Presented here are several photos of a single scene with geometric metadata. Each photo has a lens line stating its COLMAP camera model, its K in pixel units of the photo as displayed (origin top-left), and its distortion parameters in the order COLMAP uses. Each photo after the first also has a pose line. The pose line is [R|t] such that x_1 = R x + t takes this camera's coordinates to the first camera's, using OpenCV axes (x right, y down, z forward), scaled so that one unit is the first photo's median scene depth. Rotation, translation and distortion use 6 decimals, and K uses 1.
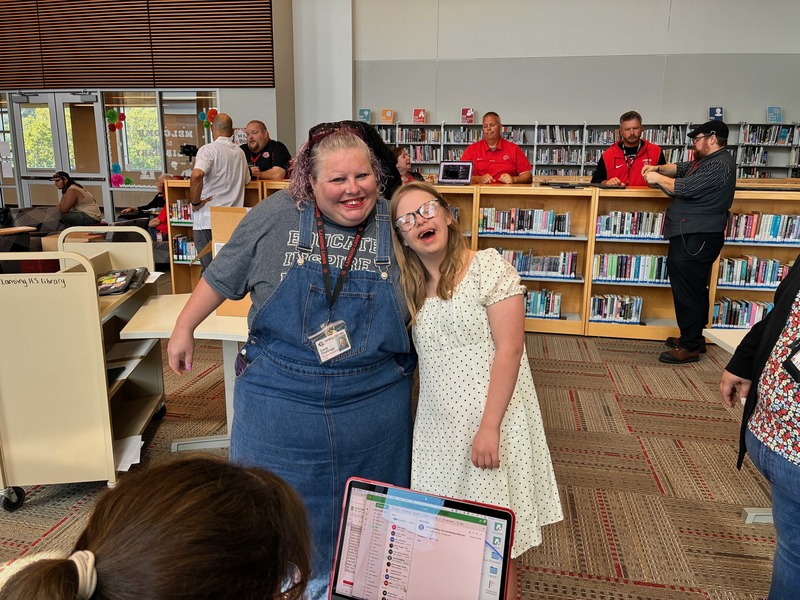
lens RADIAL K [[622.0, 0, 395.5], [0, 622.0, 302.8], [0, 0, 1]] dist [0.005505, -0.014224]
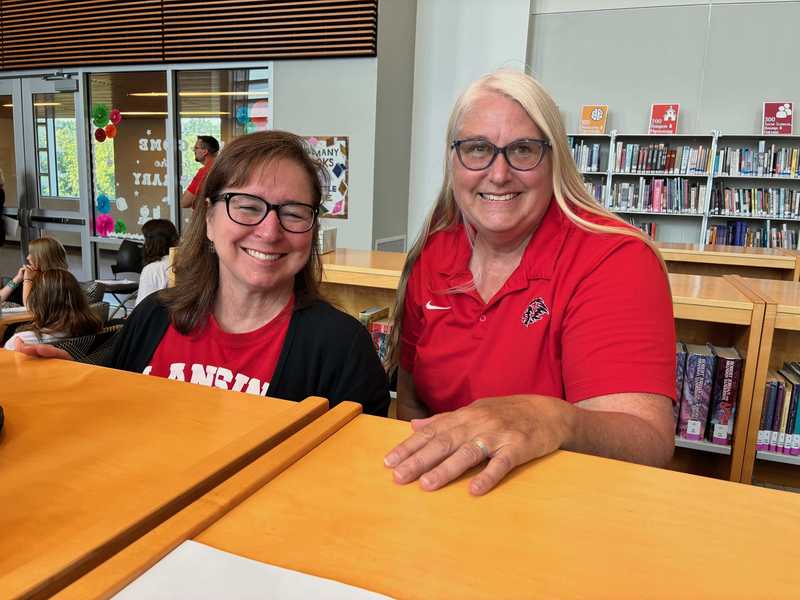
lens RADIAL K [[622.0, 0, 400.1], [0, 622.0, 298.9], [0, 0, 1]] dist [0.005505, -0.014224]
pose [[0.984340, 0.057326, -0.166700, -0.075550], [-0.068778, 0.995593, -0.063755, -0.113889], [0.162311, 0.074222, 0.983944, 0.494822]]
